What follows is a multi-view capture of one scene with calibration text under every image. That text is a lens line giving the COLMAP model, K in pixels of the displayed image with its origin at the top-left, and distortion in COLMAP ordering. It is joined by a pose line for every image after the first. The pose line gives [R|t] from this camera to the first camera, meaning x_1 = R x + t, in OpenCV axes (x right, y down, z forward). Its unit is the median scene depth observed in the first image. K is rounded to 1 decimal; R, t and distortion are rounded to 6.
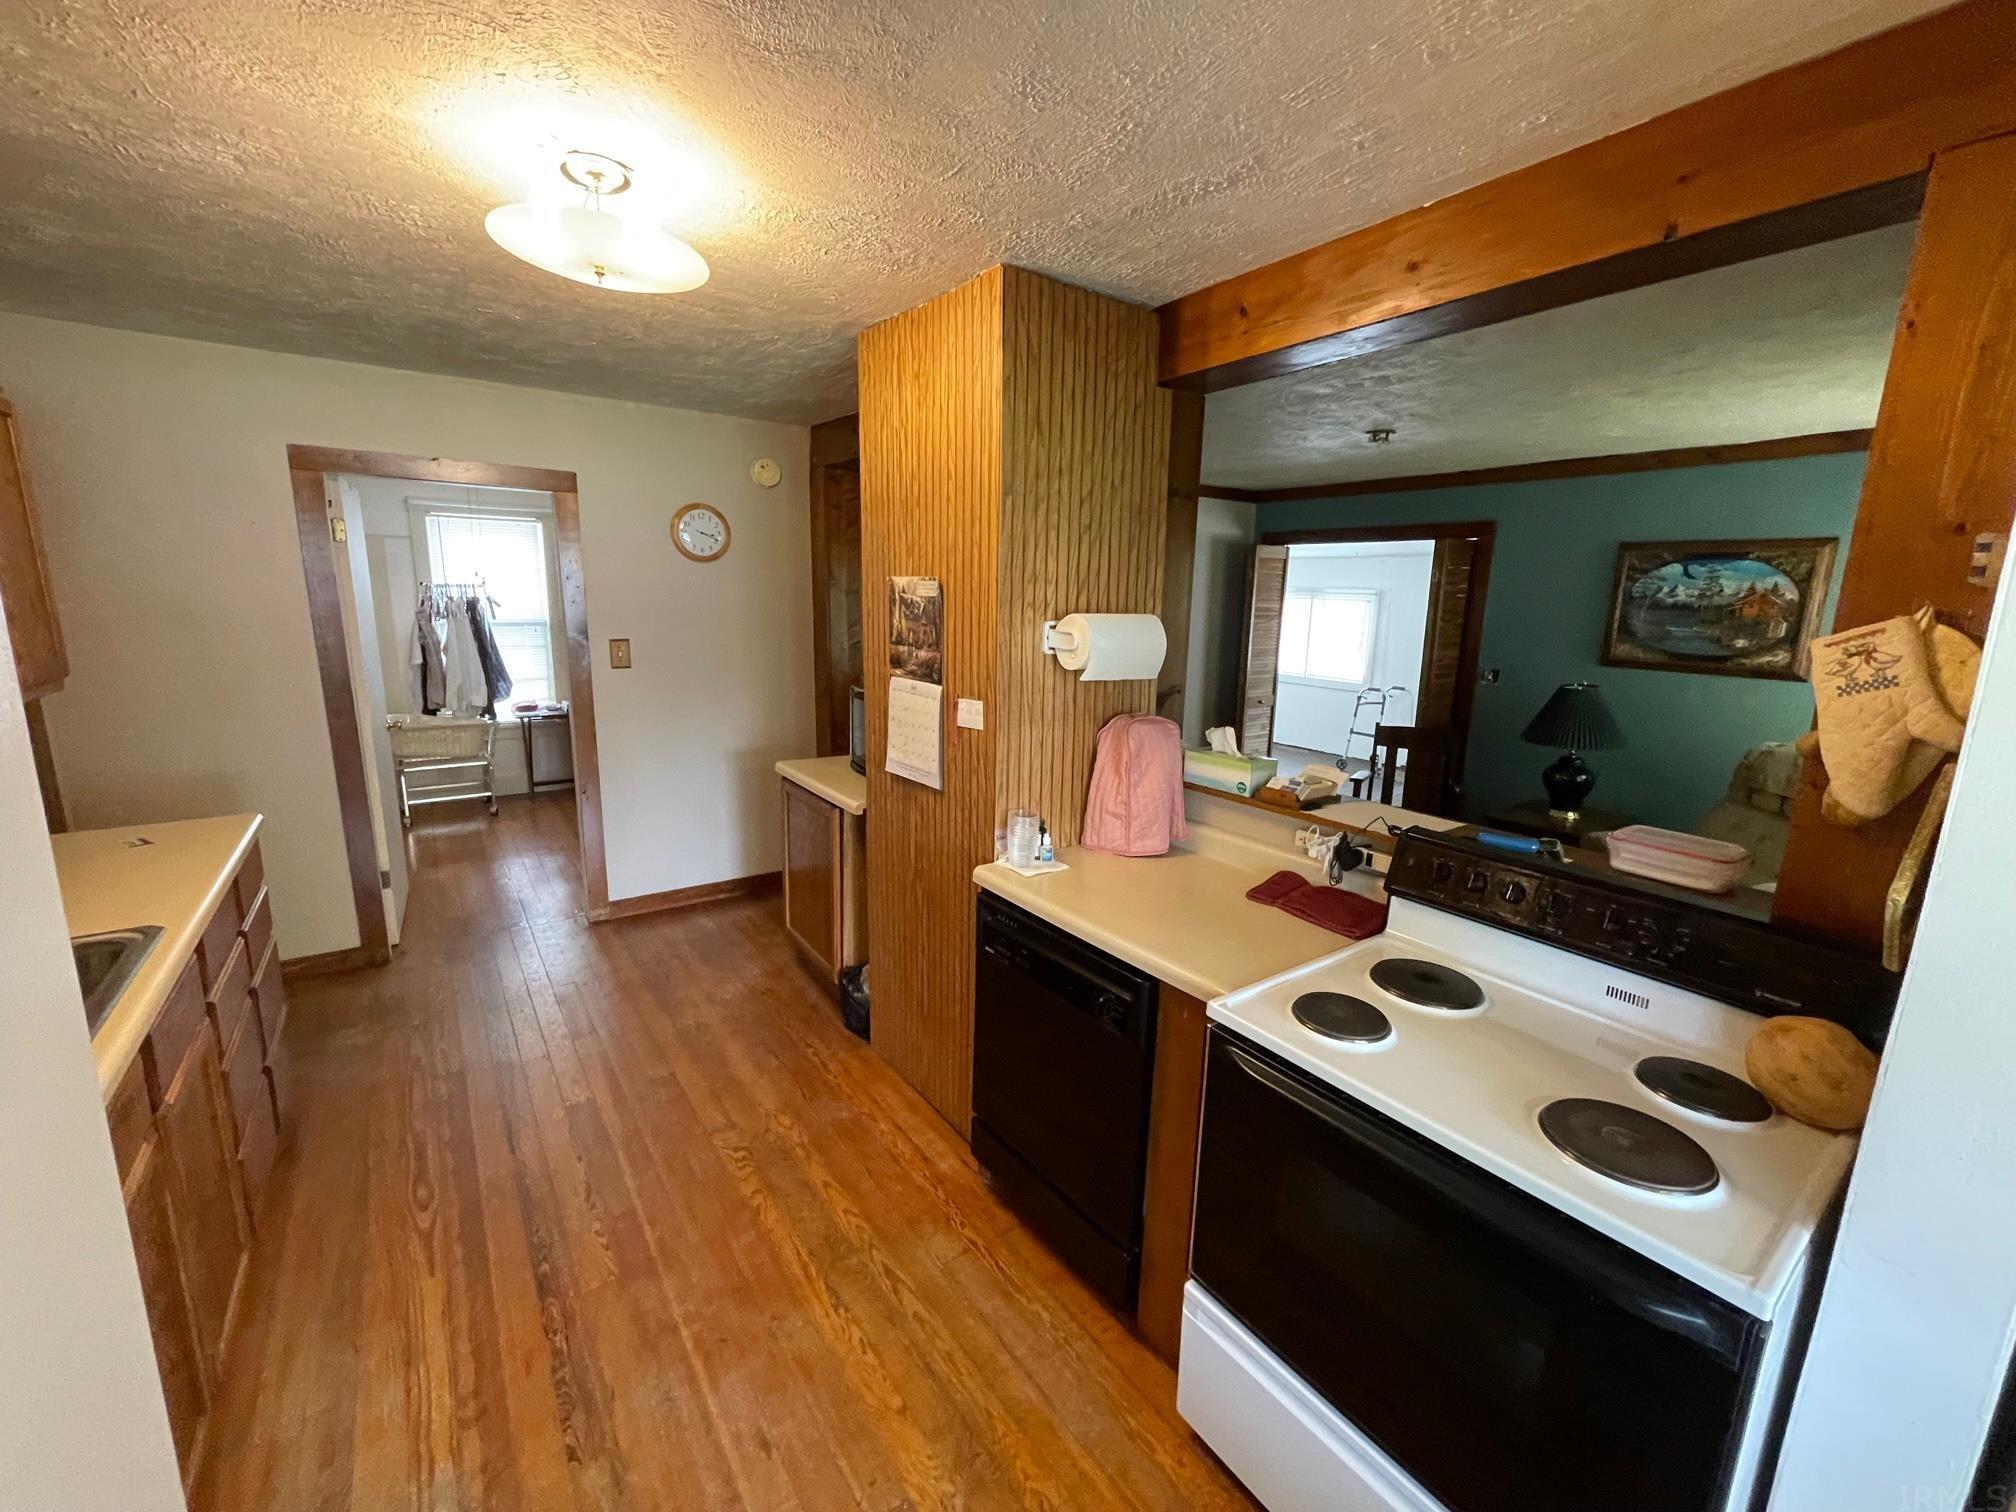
lens RADIAL K [[815.2, 0, 1007.2], [0, 815.2, 752.9], [0, 0, 1]] dist [-0.001264, -0.000091]
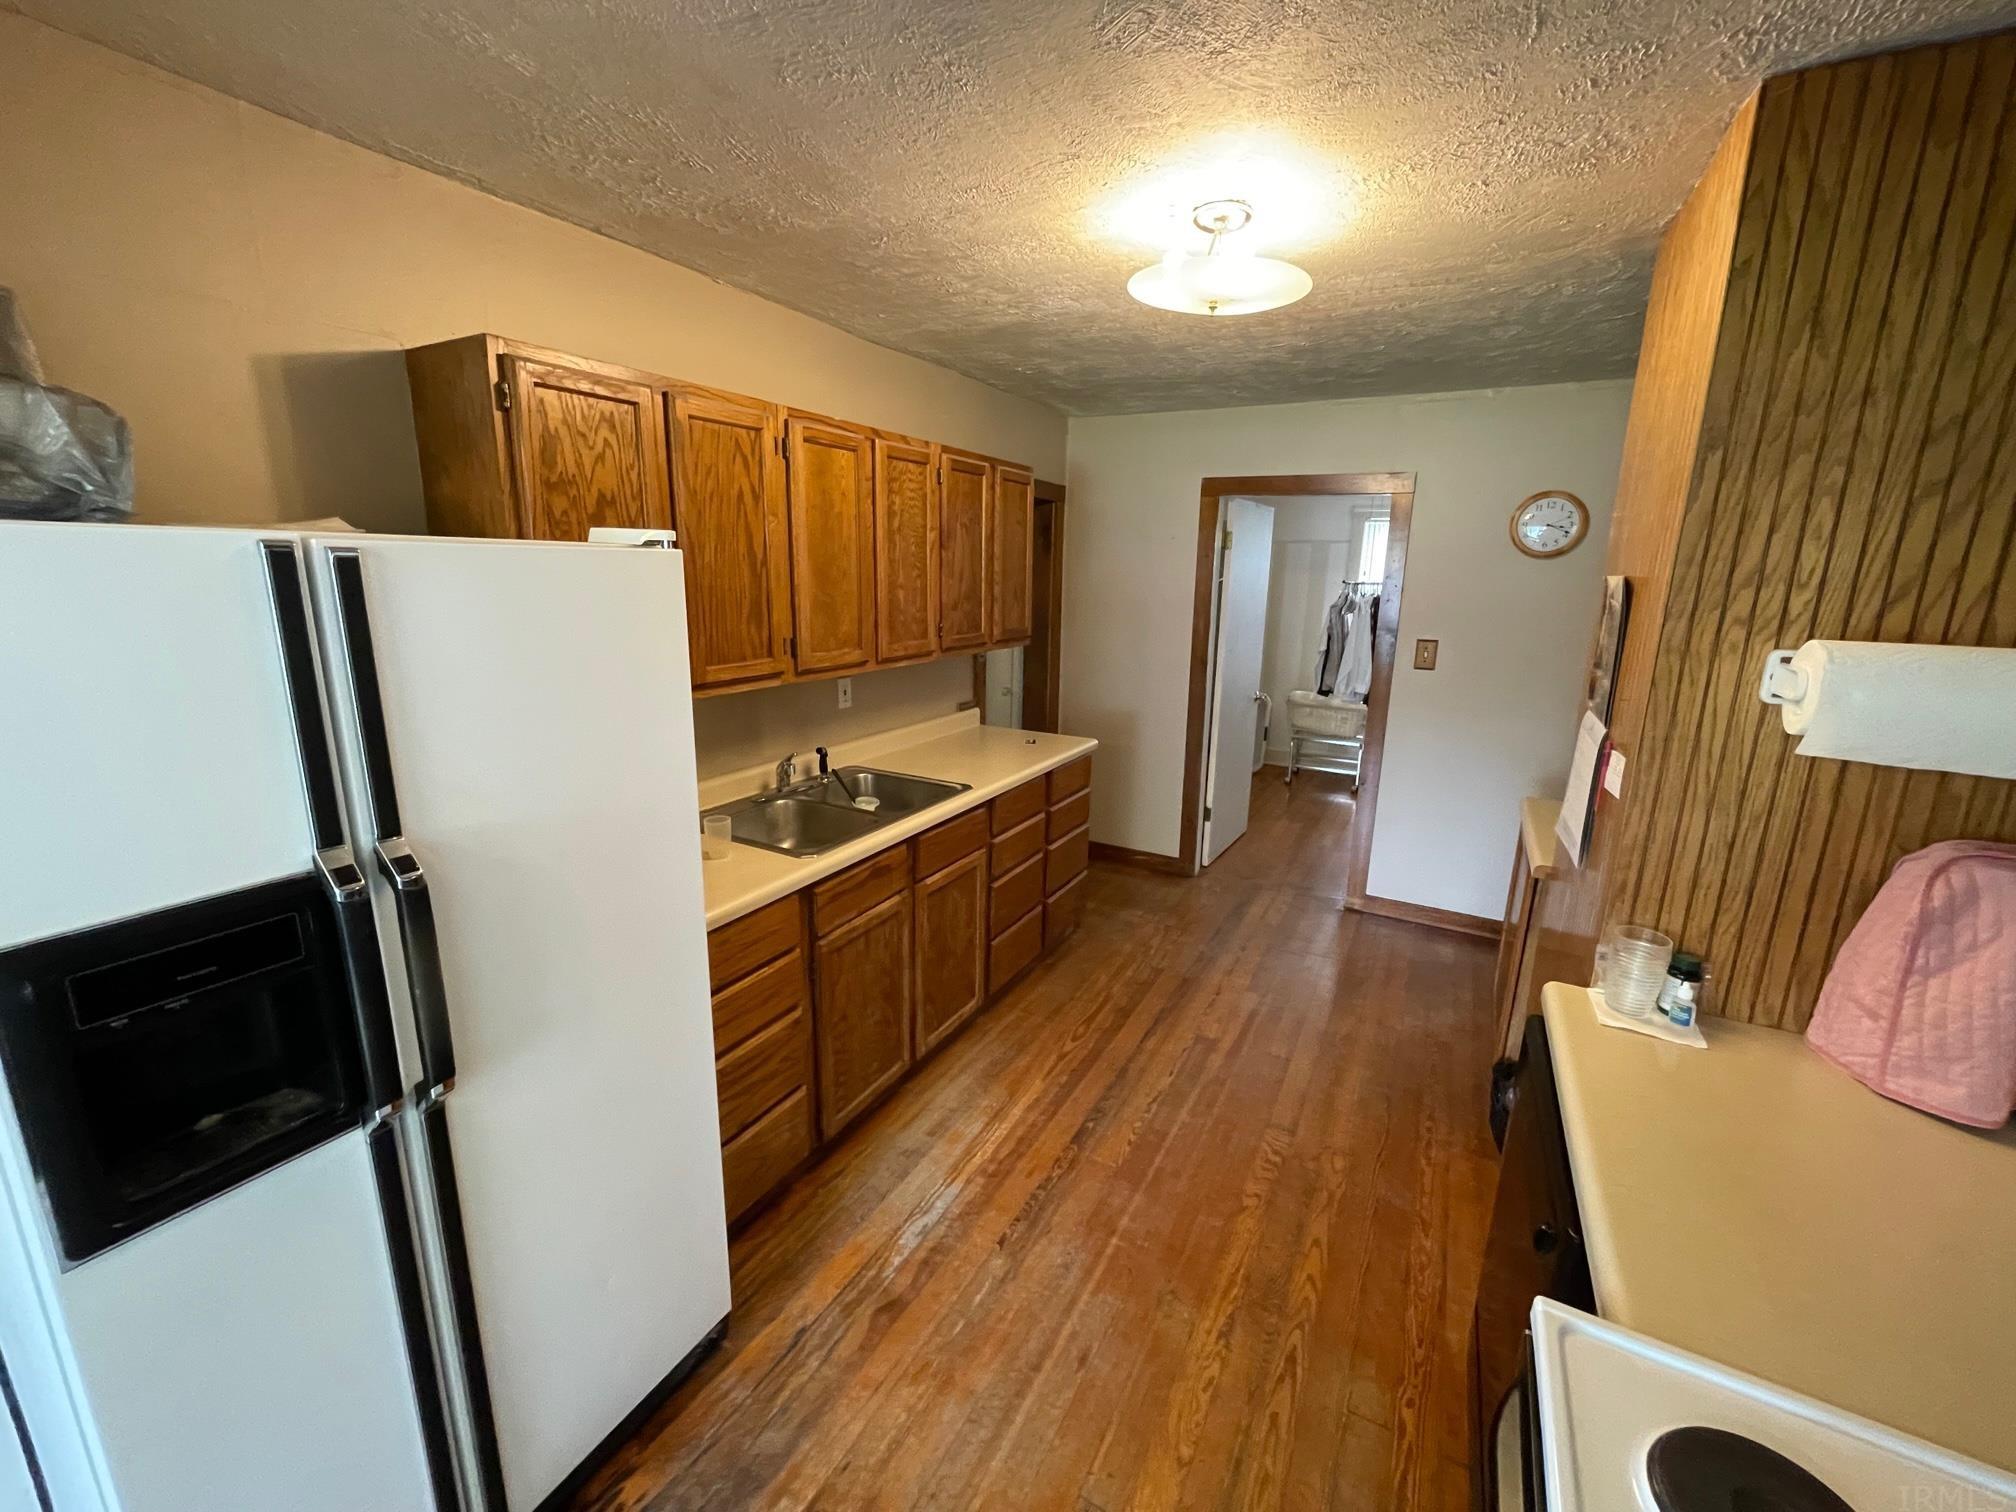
lens RADIAL K [[815.2, 0, 1006.3], [0, 815.2, 751.7], [0, 0, 1]] dist [-0.001264, -0.000091]
pose [[0.424567, 0.187178, -0.885837, 0.367154], [-0.185484, 0.975627, 0.117252, -0.053702], [0.886194, 0.114527, 0.448937, 0.237535]]
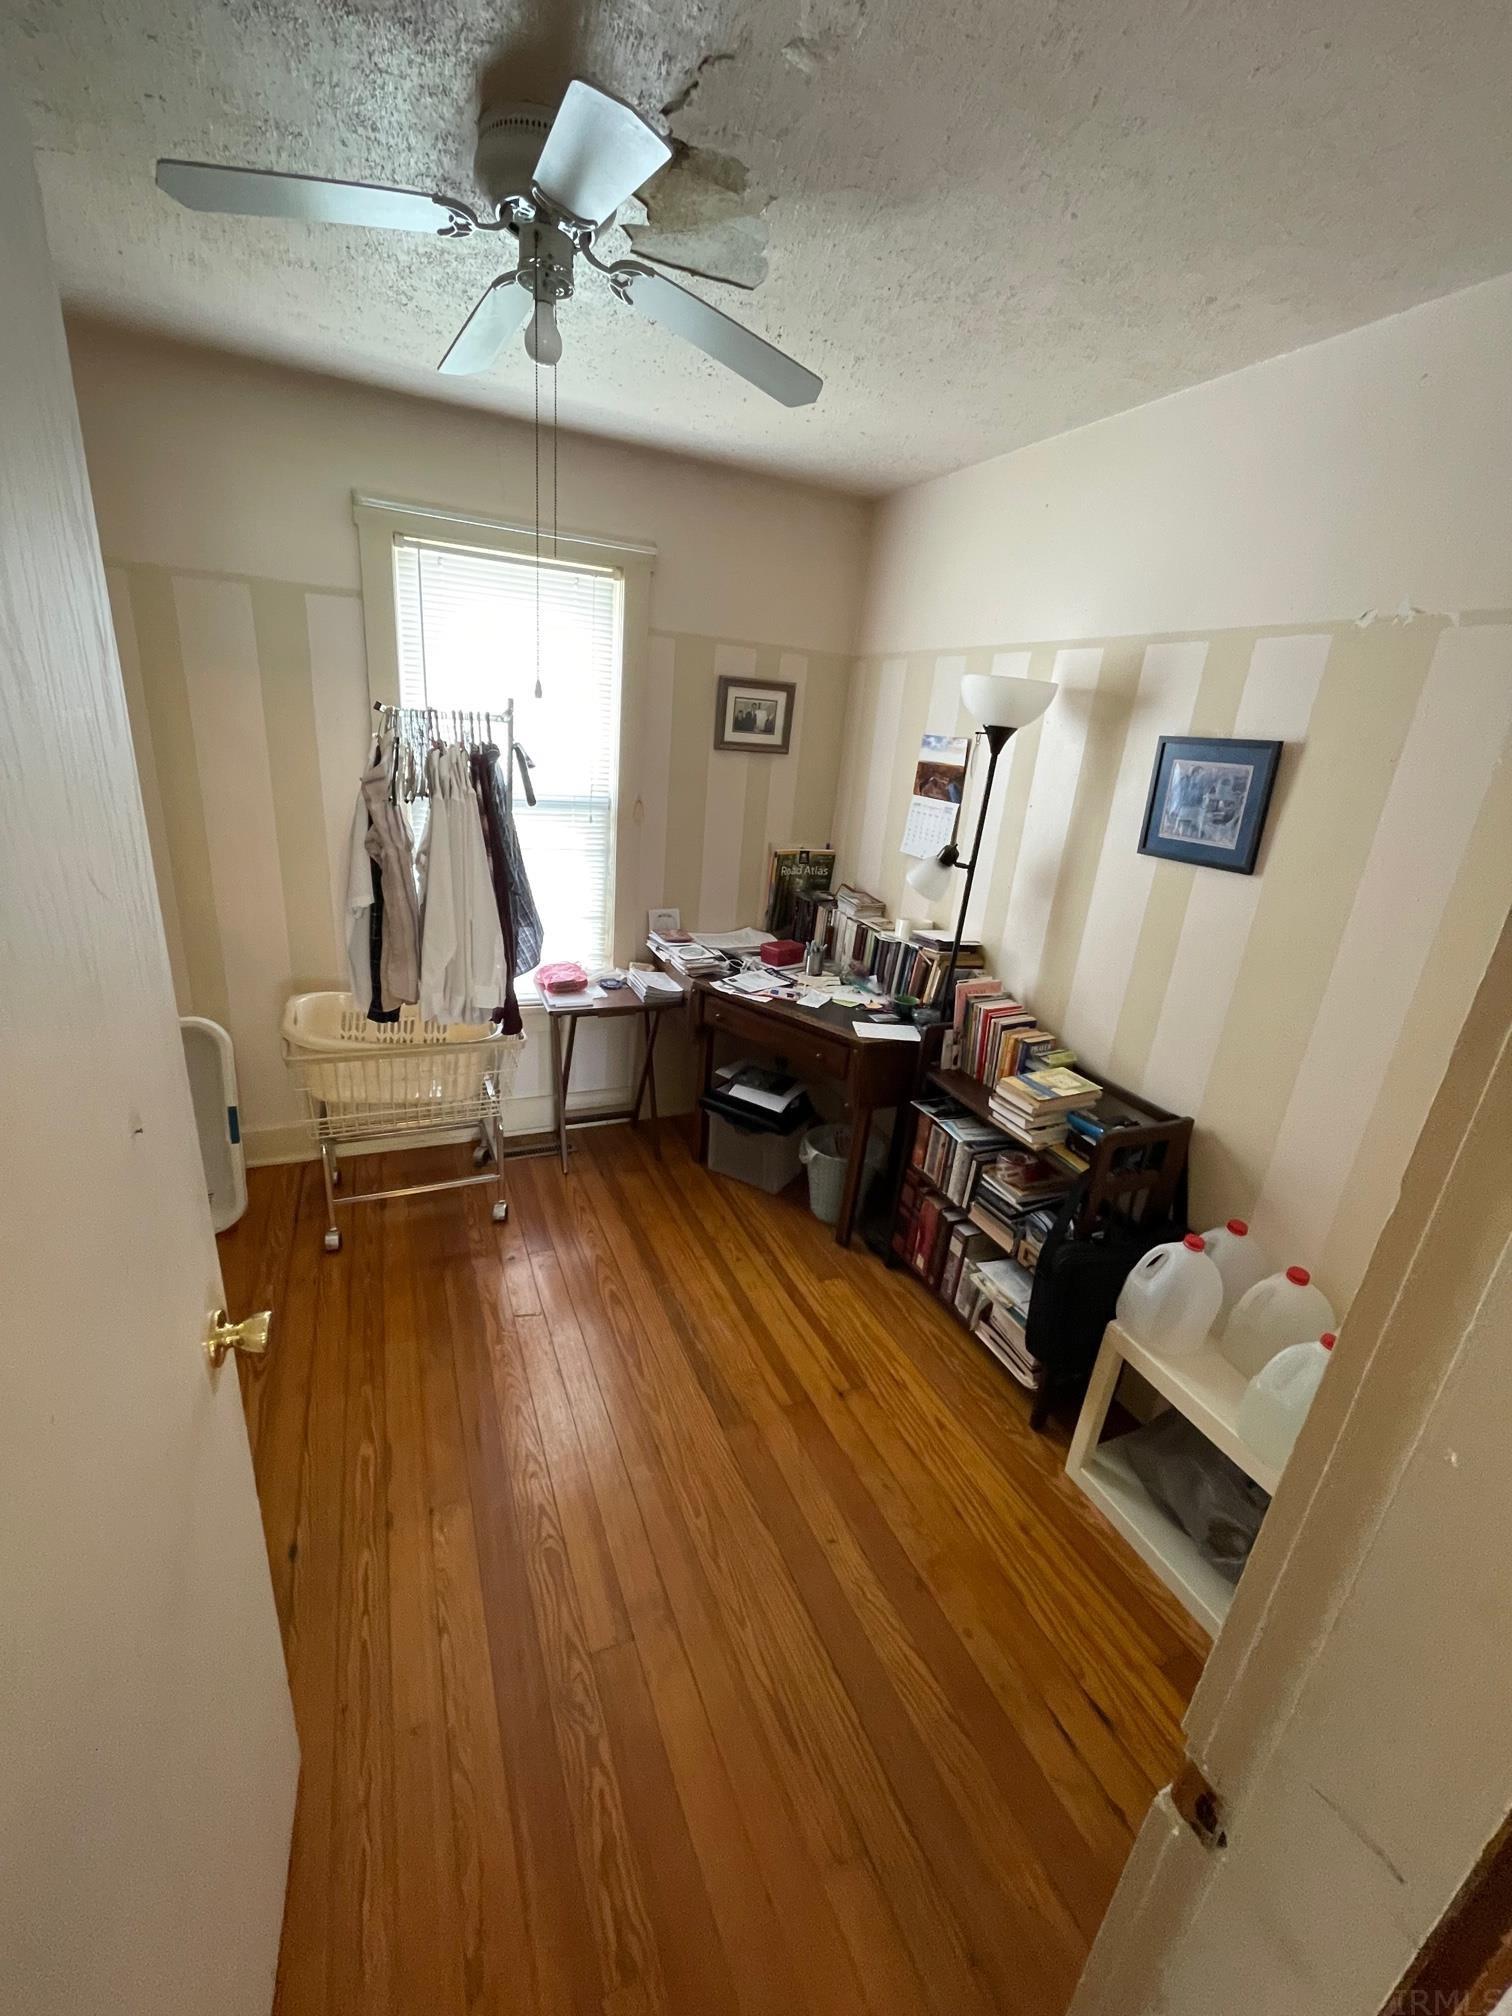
lens RADIAL K [[815.2, 0, 748.0], [0, 815.2, 1003.8], [0, 0, 1]] dist [-0.001264, -0.000091]
pose [[0.974381, 0.117857, -0.191549, -1.148002], [-0.094519, 0.987422, 0.126741, -0.336979], [0.204077, -0.105389, 0.973265, 1.620548]]
